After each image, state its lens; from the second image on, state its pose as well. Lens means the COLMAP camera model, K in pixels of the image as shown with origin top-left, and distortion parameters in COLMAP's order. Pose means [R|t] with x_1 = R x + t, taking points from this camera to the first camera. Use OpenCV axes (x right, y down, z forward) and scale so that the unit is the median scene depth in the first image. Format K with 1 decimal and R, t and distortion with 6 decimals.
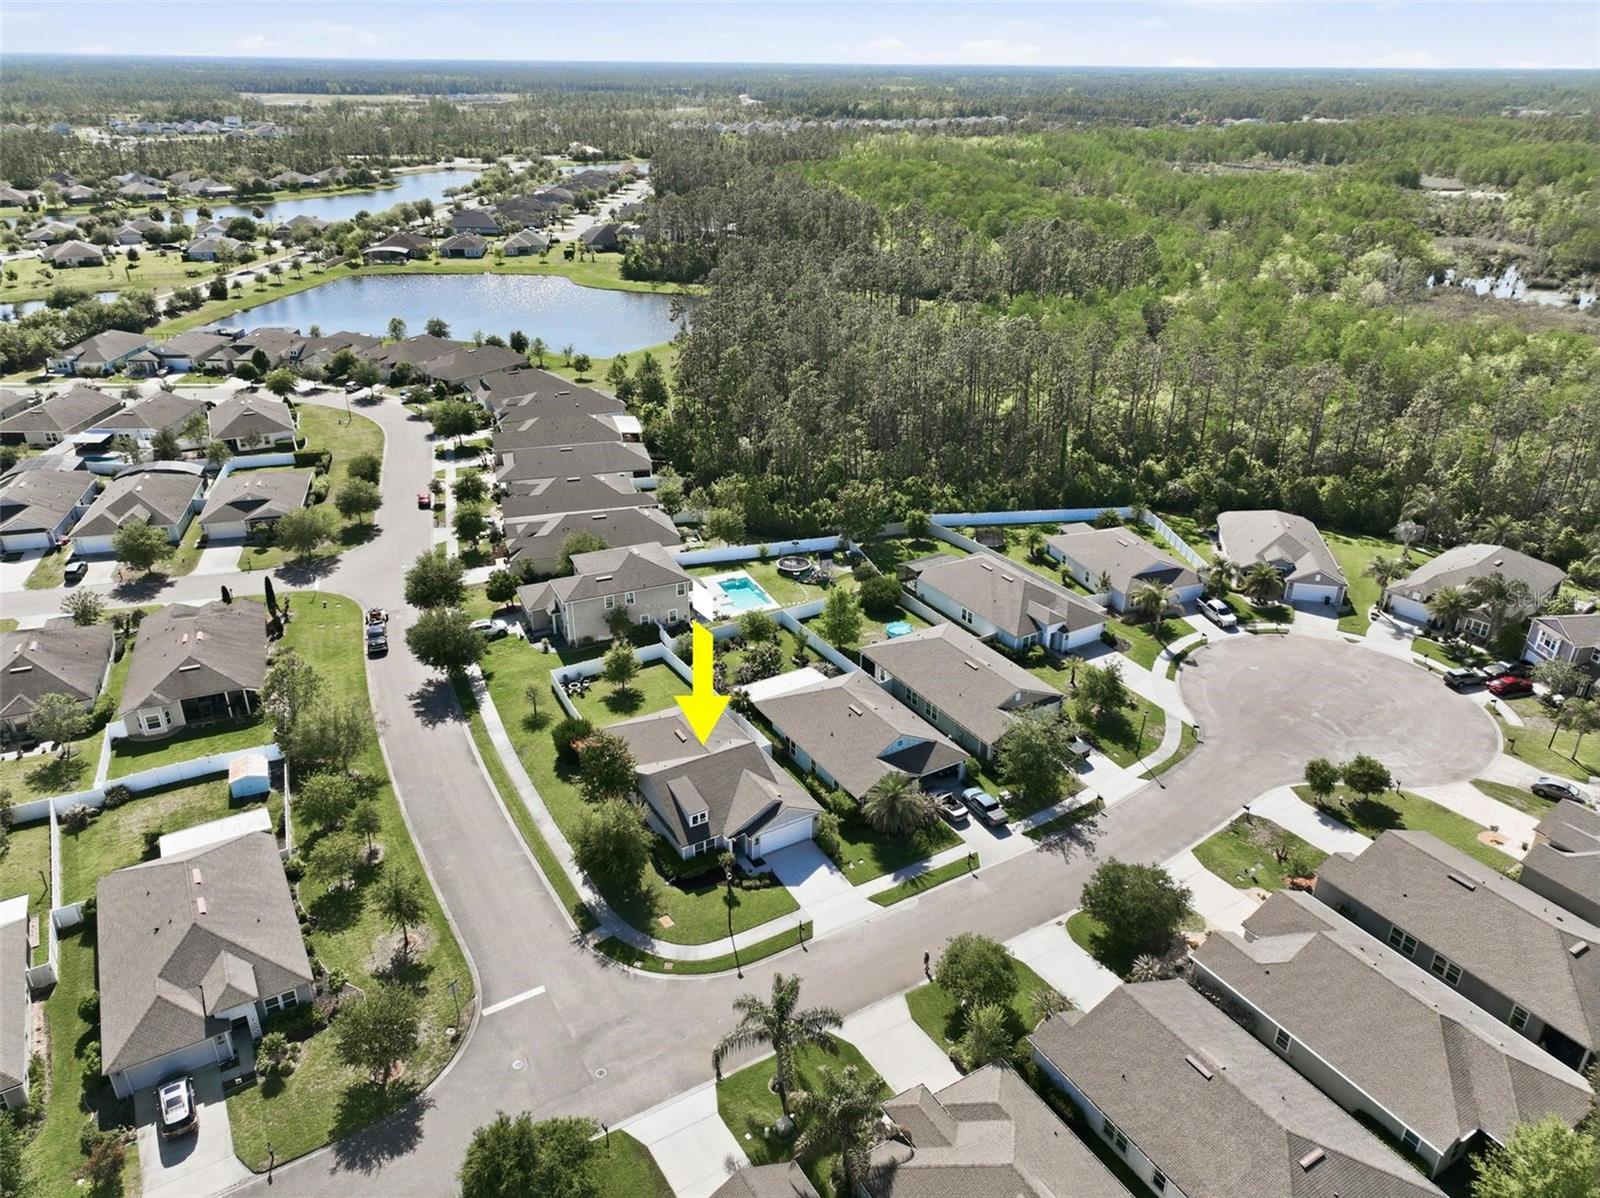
lens RADIAL K [[1125.6, 0, 802.6], [0, 1125.6, 592.5], [0, 0, 1]] dist [-0.000661, 0.015728]
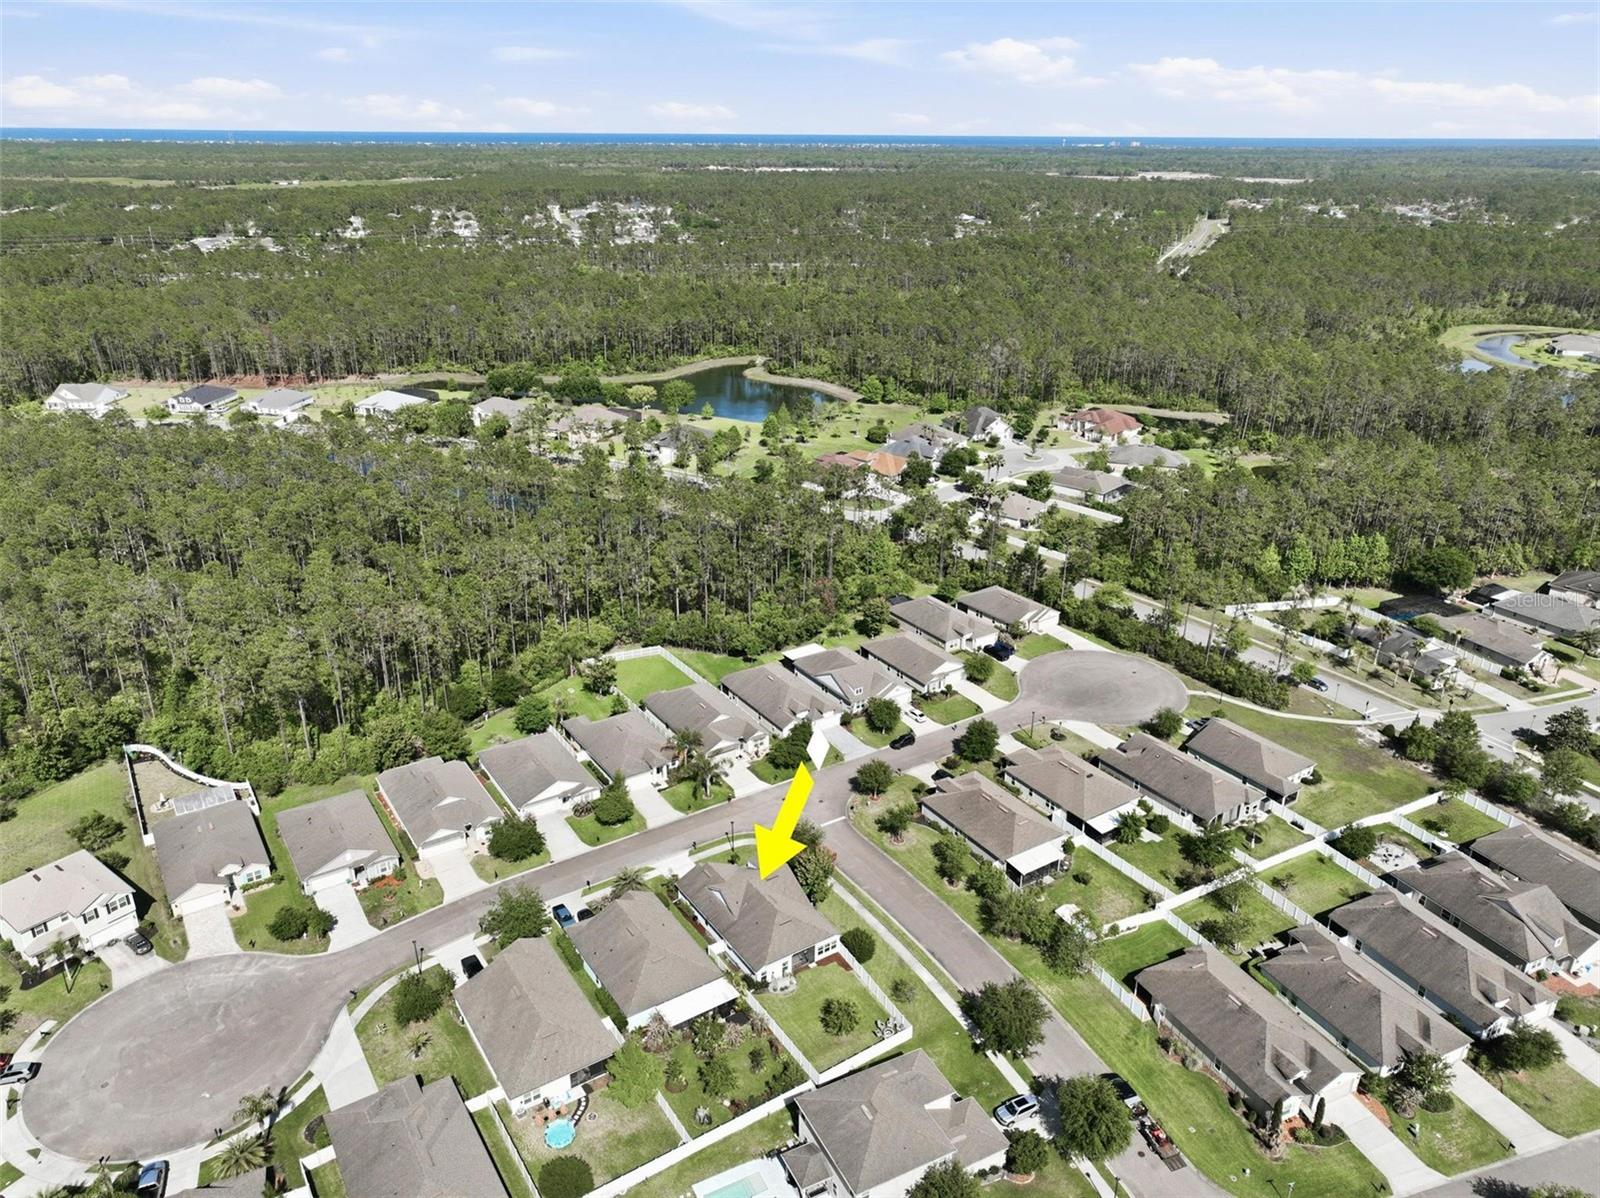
lens RADIAL K [[1125.6, 0, 798.9], [0, 1125.6, 596.7], [0, 0, 1]] dist [-0.000661, 0.015728]
pose [[-0.999139, -0.000430, -0.041490, -0.069249], [-0.031139, 0.668624, 0.742948, -0.982131], [0.027422, 0.743600, -0.668062, 1.381269]]
